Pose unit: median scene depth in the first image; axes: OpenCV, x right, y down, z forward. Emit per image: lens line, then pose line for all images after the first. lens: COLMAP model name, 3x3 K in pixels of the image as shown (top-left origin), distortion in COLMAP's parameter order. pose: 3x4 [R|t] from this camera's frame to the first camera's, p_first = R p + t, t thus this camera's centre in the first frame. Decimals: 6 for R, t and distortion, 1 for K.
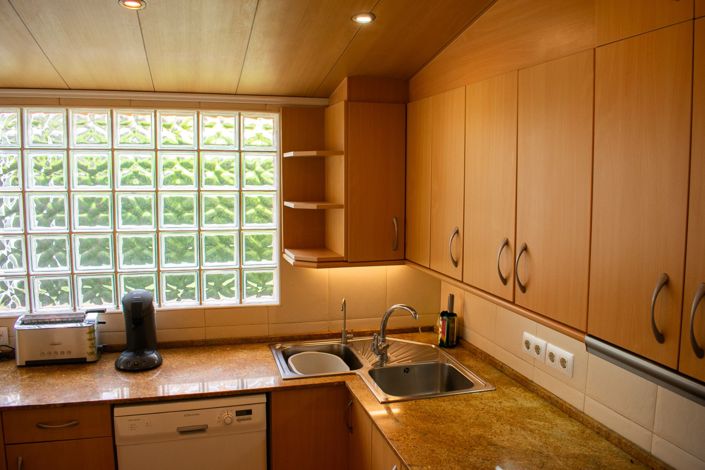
lens RADIAL K [[562.1, 0, 353.2], [0, 562.1, 234.1], [0, 0, 1]] dist [-0.091704, 0.016147]
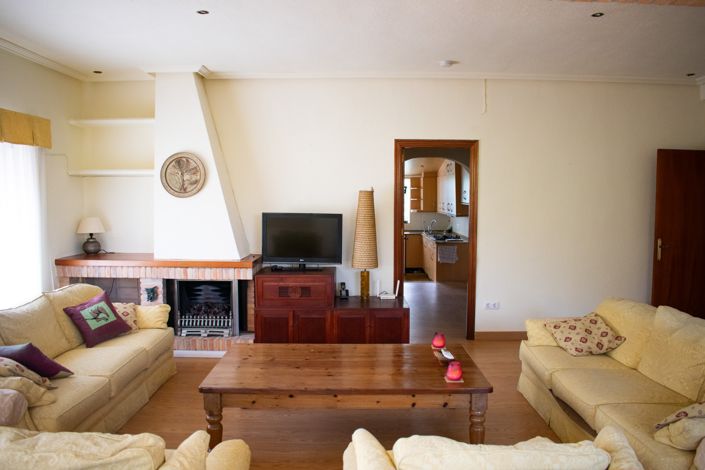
lens RADIAL K [[562.1, 0, 370.9], [0, 562.1, 238.1], [0, 0, 1]] dist [-0.091704, 0.016147]
pose [[0.972127, 0.013601, -0.234061, 0.682978], [-0.018186, 0.999683, -0.017440, 0.375798], [0.233749, 0.021211, 0.972065, -3.783830]]
